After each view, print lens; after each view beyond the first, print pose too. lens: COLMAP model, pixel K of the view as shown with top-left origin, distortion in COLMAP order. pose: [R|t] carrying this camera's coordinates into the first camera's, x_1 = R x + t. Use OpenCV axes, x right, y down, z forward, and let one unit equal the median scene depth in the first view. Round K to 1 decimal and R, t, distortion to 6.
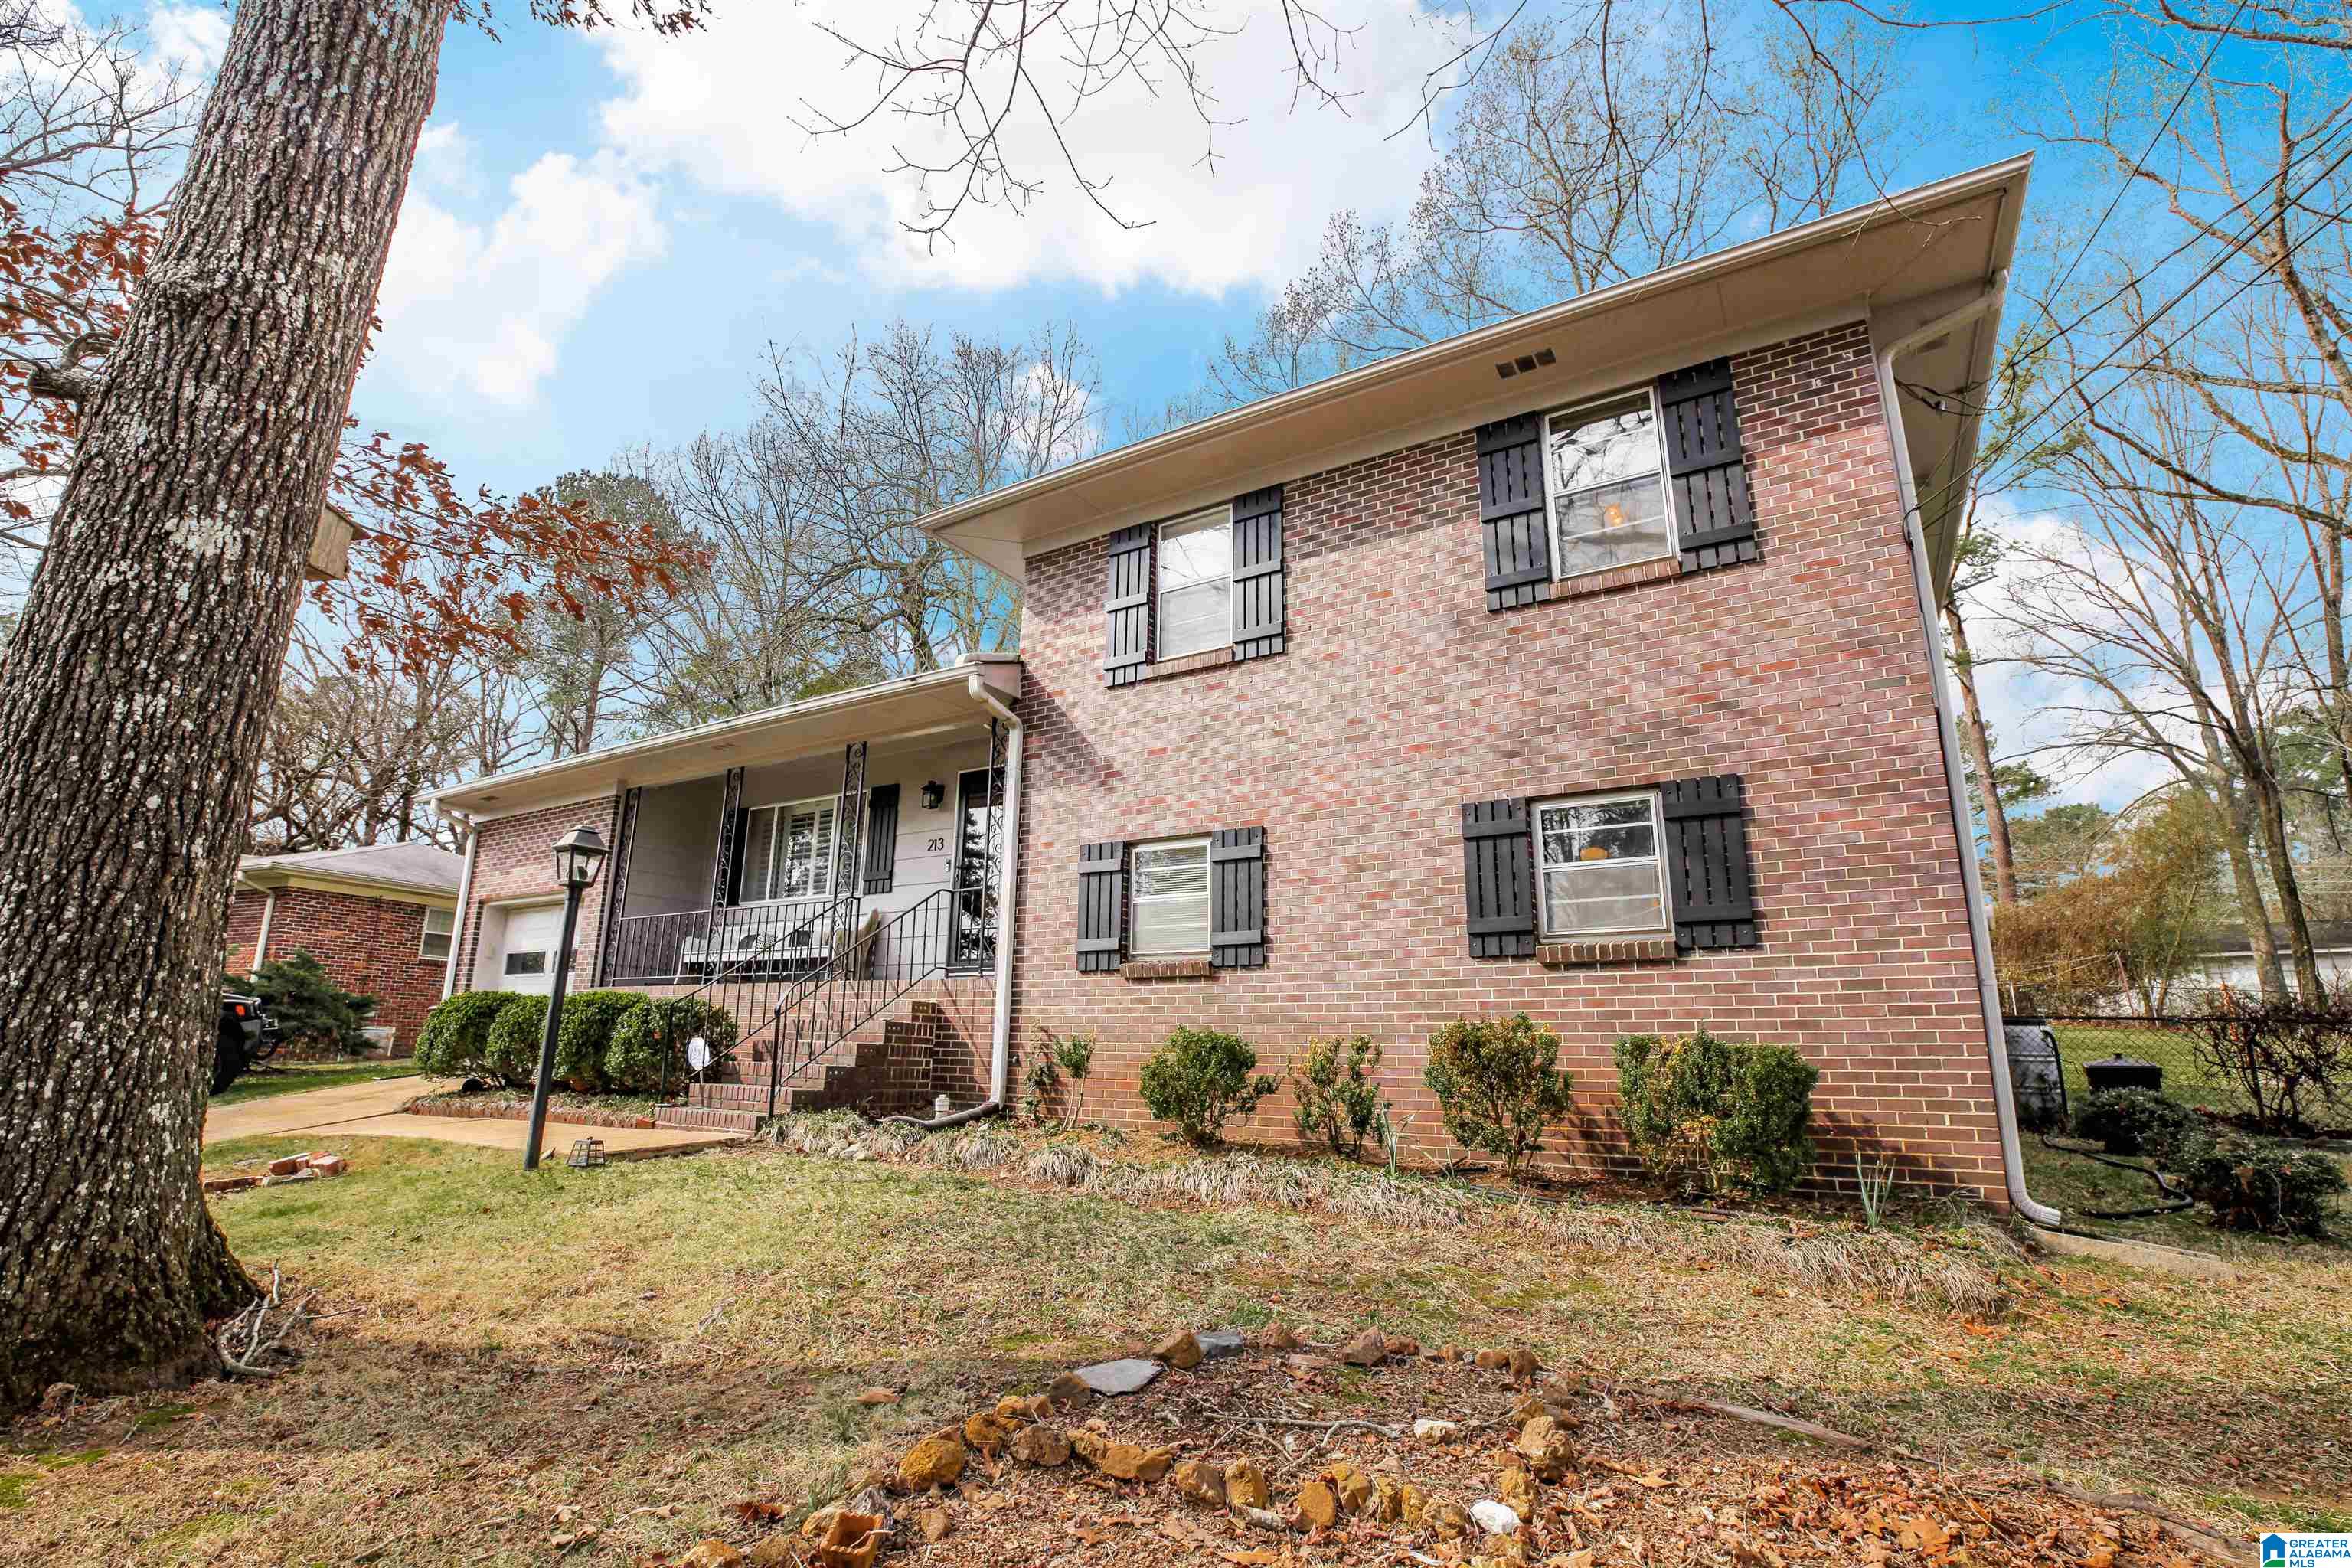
lens RADIAL K [[1086.4, 0, 1176.0], [0, 1086.4, 784.0], [0, 0, 1]] dist [-0.033376, 0.000106]
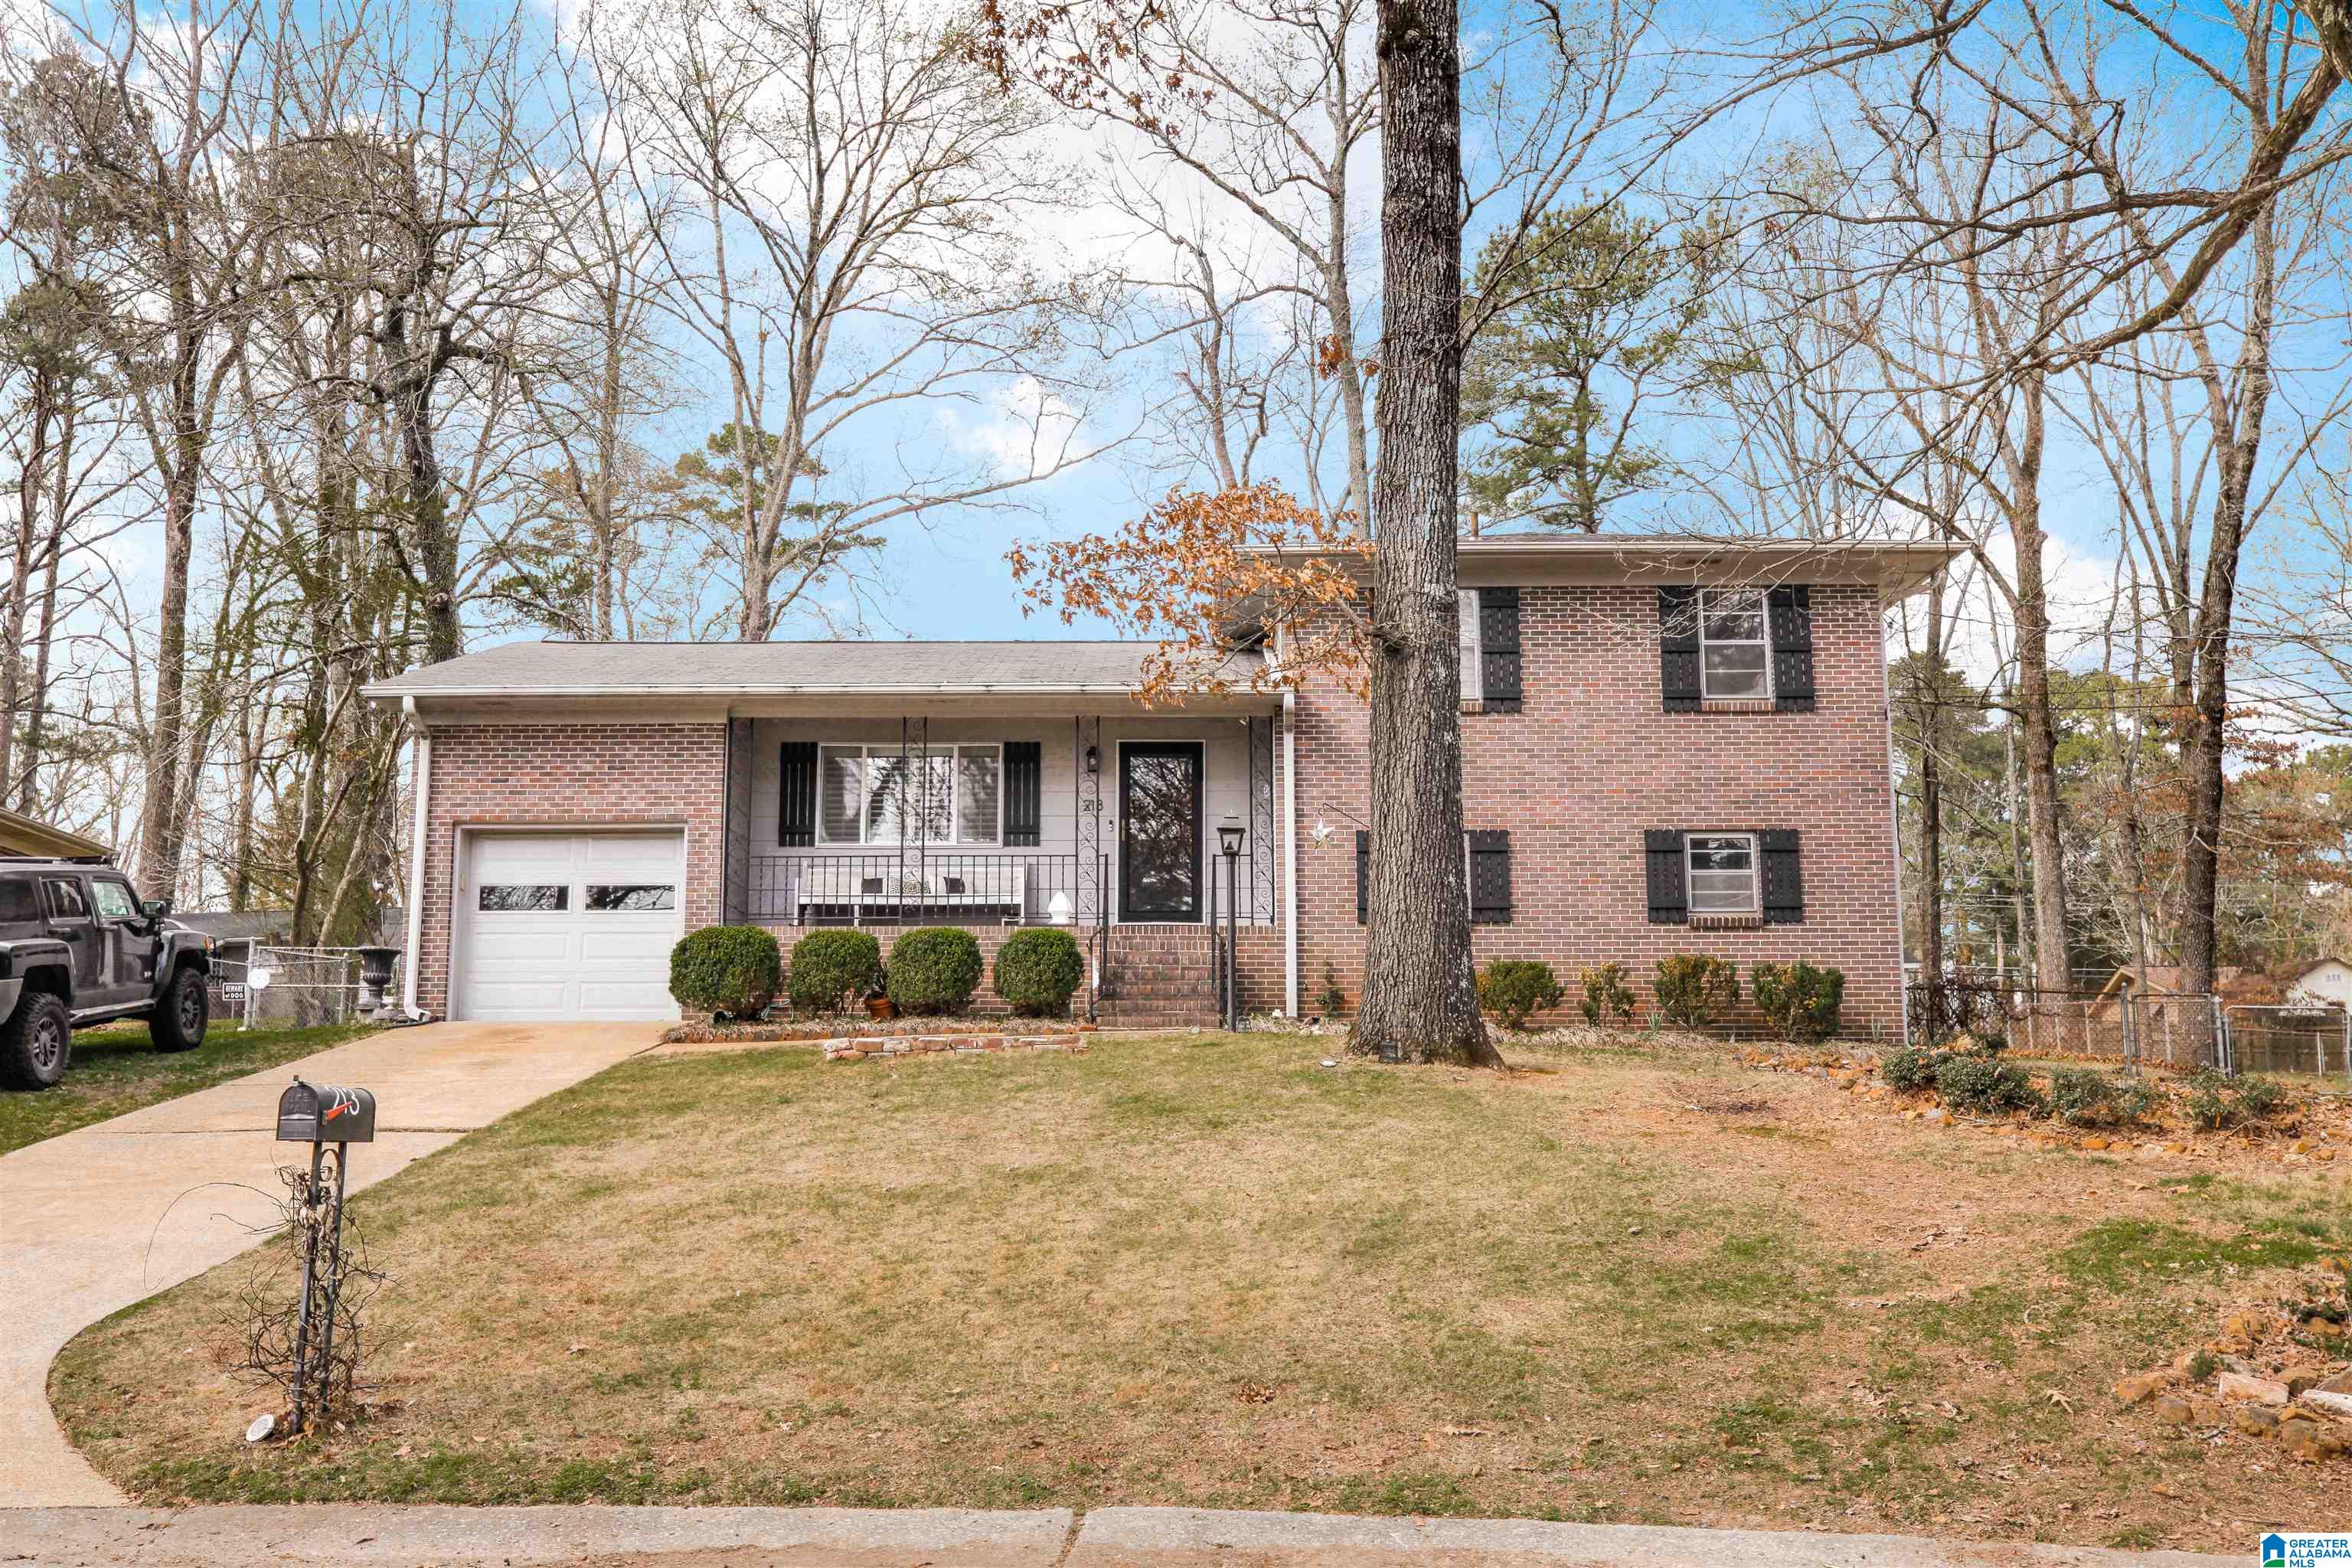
lens RADIAL K [[2105.8, 0, 1176.0], [0, 2105.8, 784.0], [0, 0, 1]] dist [0.050797, -0.001899]
pose [[0.853342, 0.069973, 0.516635, -1.825545], [-0.112154, 0.992389, 0.050839, -0.121573], [-0.509146, -0.101326, 0.854695, -1.248075]]
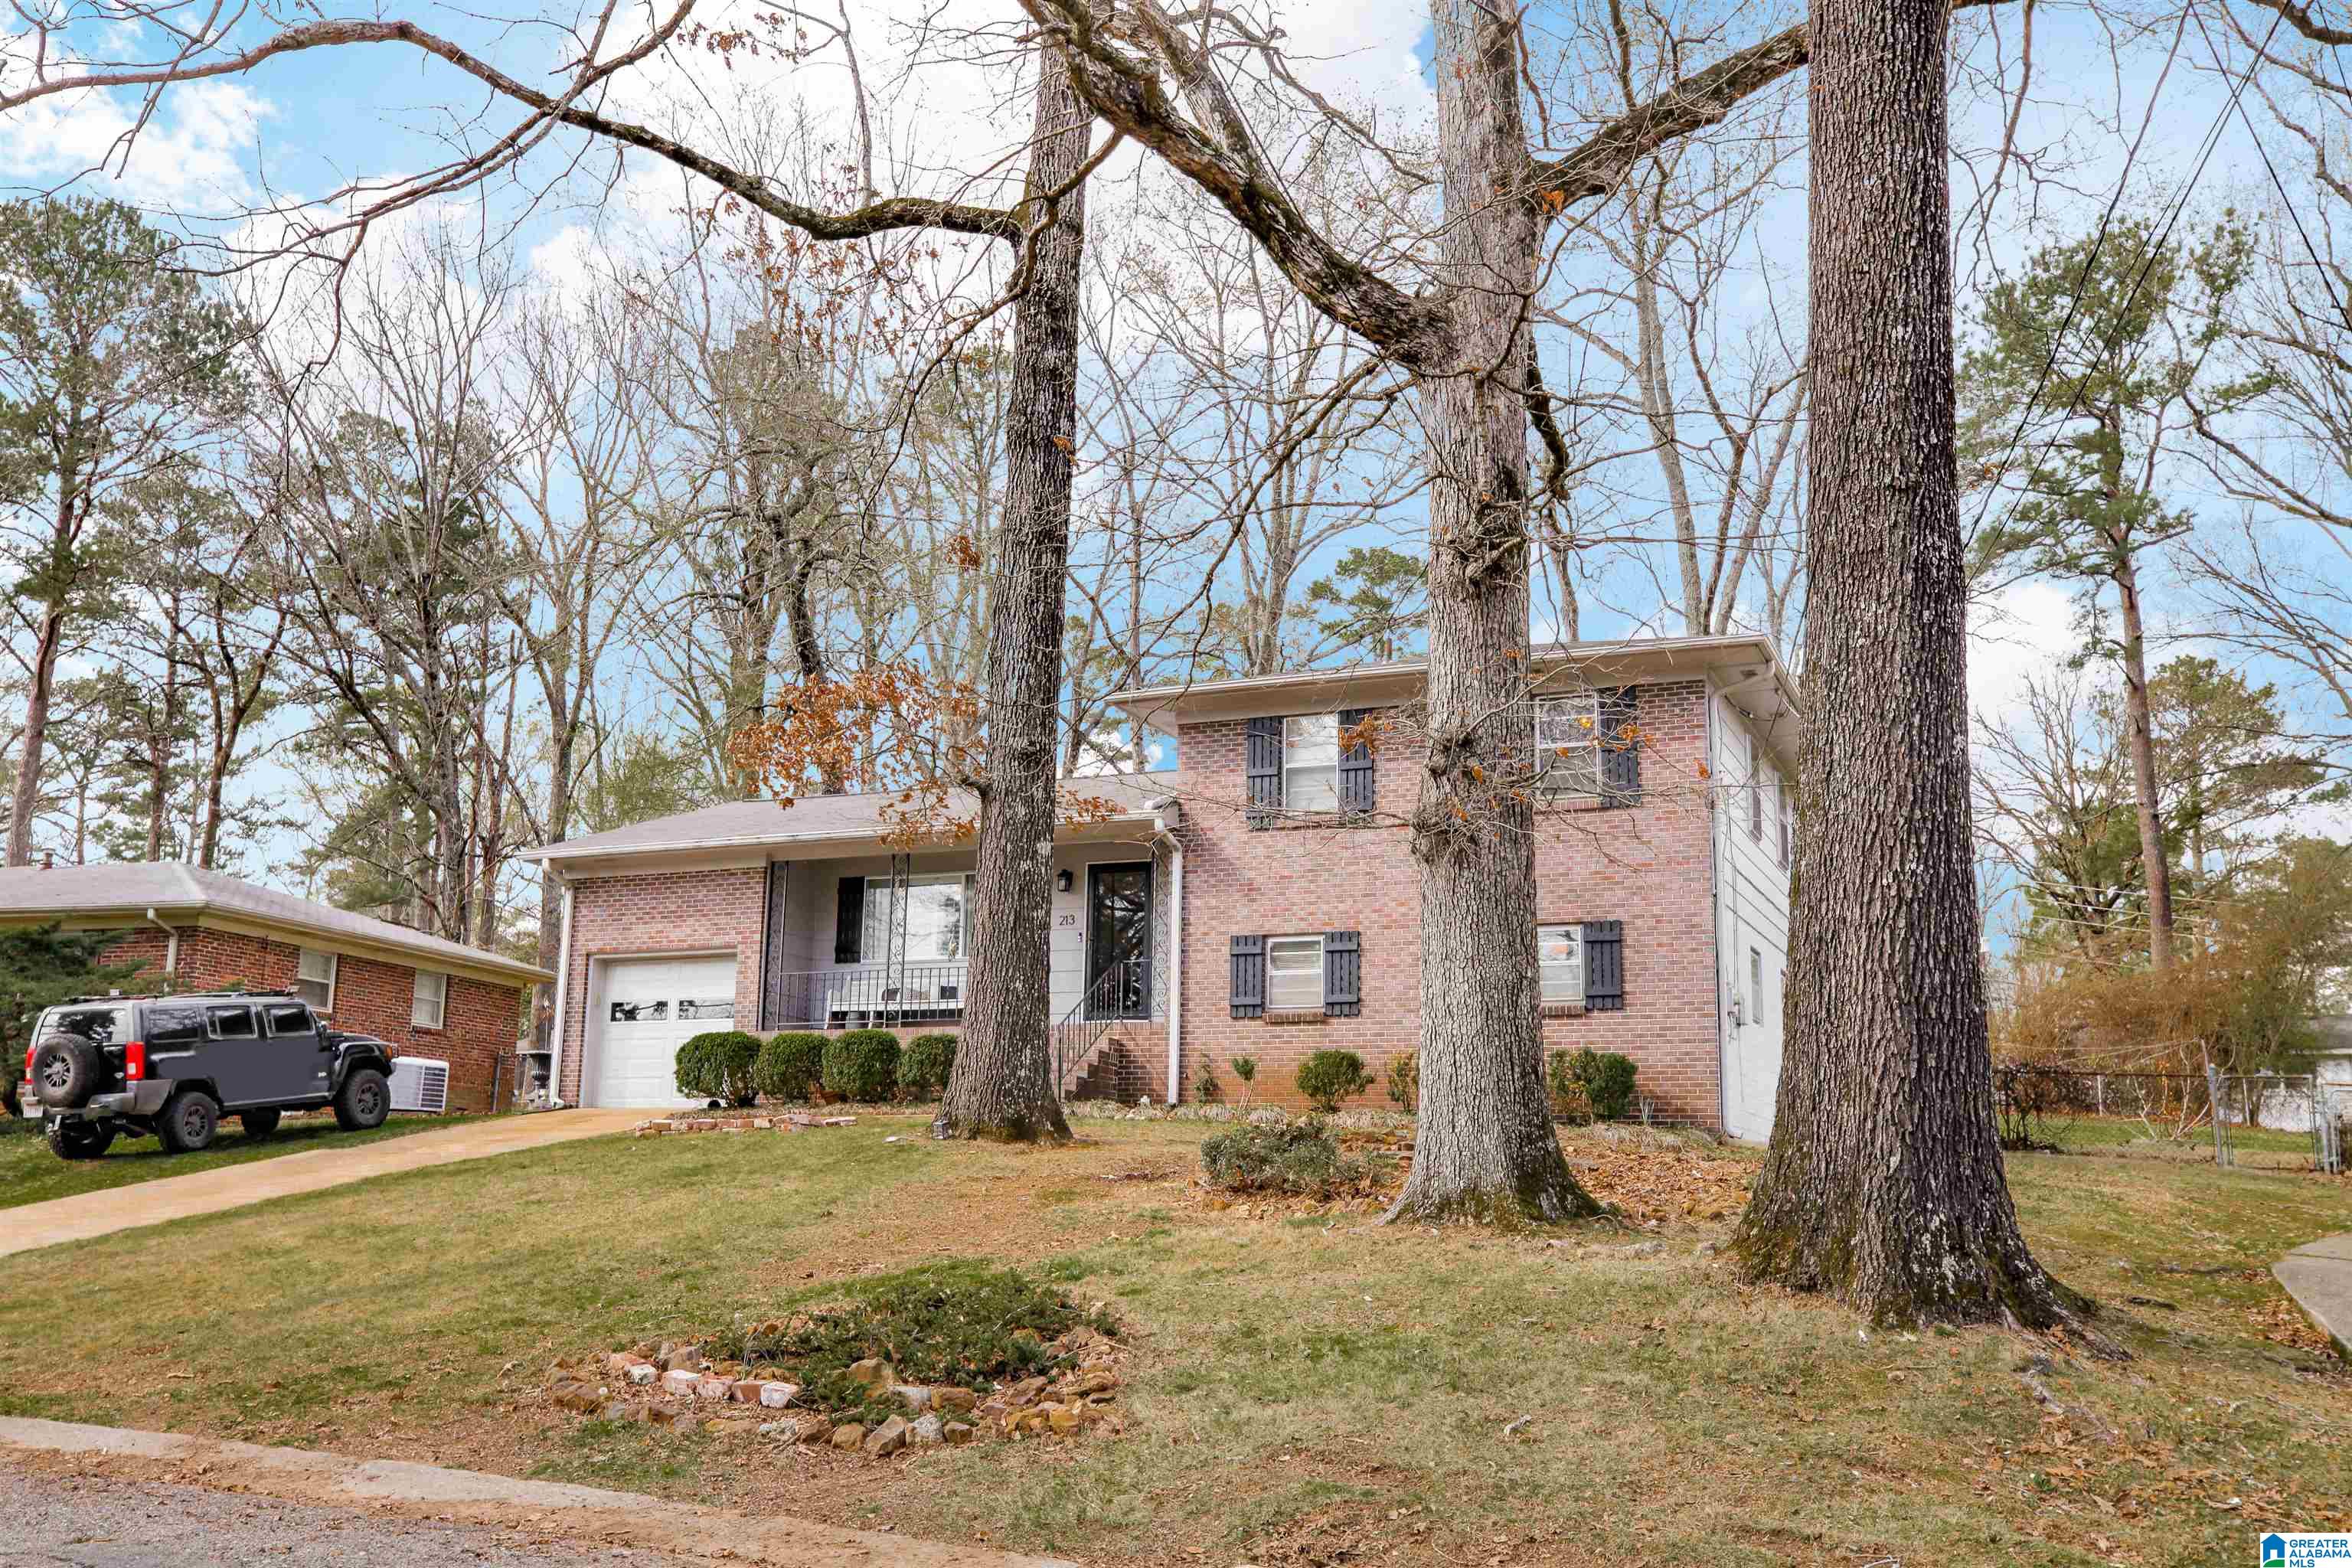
lens RADIAL K [[2105.8, 0, 1176.0], [0, 2105.8, 784.0], [0, 0, 1]] dist [0.050797, -0.001899]
pose [[0.990963, 0.030981, 0.130508, -0.619186], [-0.036431, 0.998552, 0.039581, -0.300236], [-0.129093, -0.043978, 0.990657, -2.118923]]
